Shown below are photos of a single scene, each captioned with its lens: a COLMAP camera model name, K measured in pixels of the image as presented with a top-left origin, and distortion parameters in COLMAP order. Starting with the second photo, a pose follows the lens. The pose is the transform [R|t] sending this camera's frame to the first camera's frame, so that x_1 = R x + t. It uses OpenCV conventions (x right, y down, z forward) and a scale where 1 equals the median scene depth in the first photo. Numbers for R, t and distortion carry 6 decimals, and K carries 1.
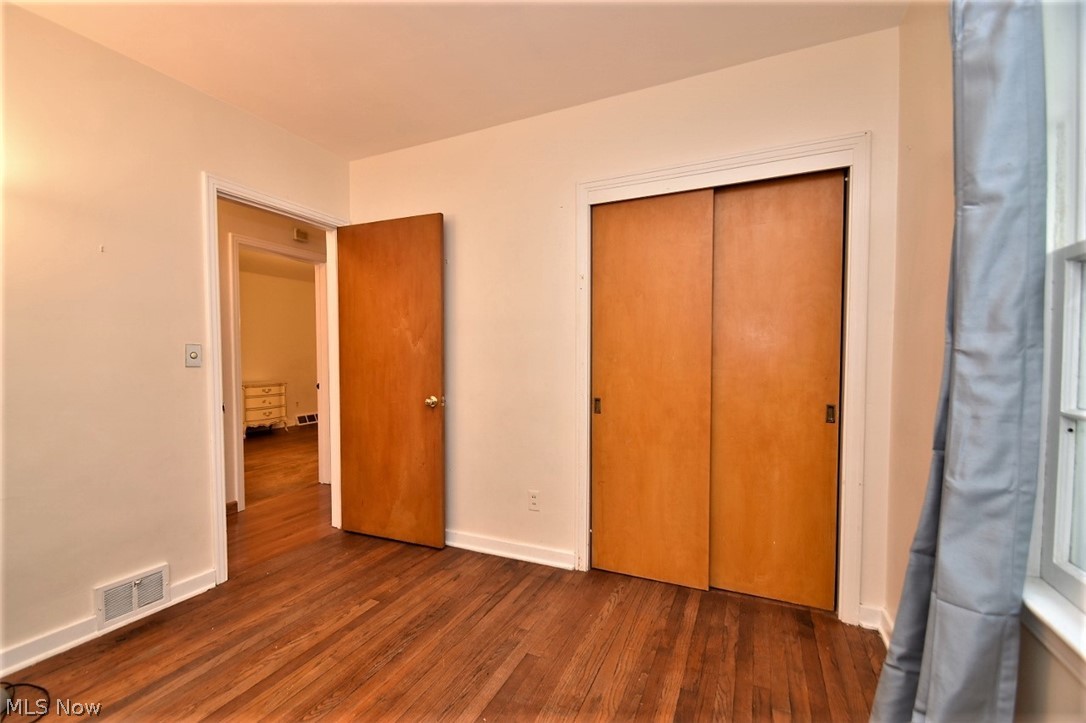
lens RADIAL K [[486.4, 0, 542.2], [0, 486.4, 365.6], [0, 0, 1]] dist [0.000348, 0.000003]
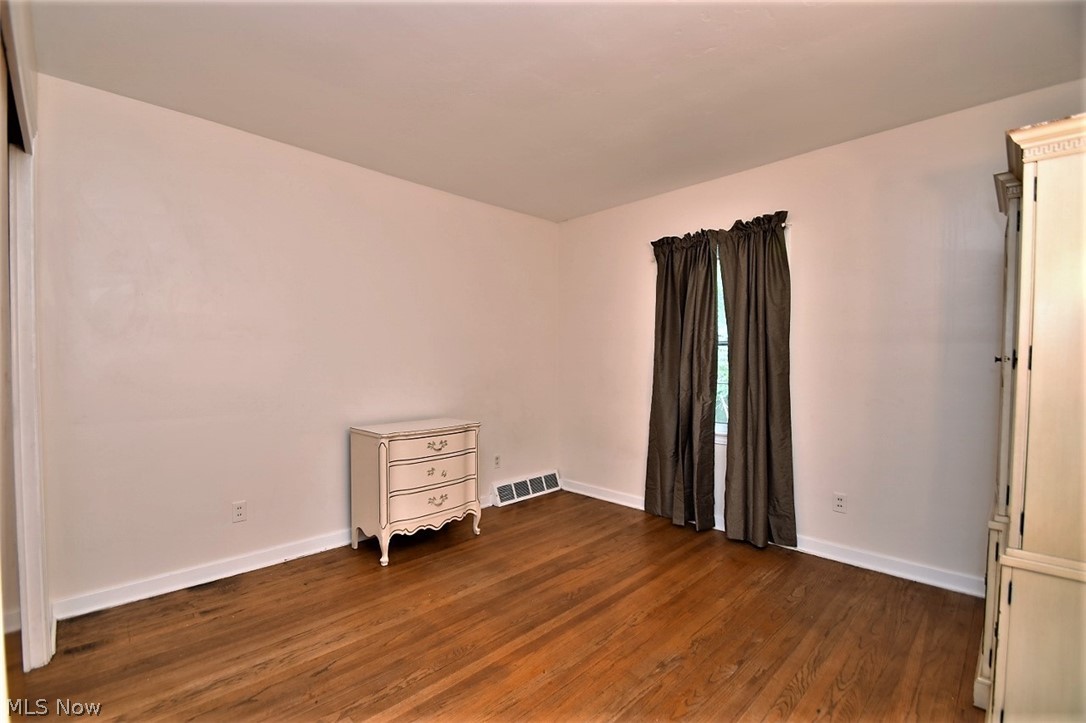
lens RADIAL K [[486.4, 0, 542.7], [0, 486.4, 364.5], [0, 0, 1]] dist [0.000348, 0.000003]
pose [[0.939423, 0.013188, -0.342505, -0.331725], [-0.019731, 0.999683, -0.015624, -0.014233], [0.342191, 0.021435, 0.939386, 0.623978]]
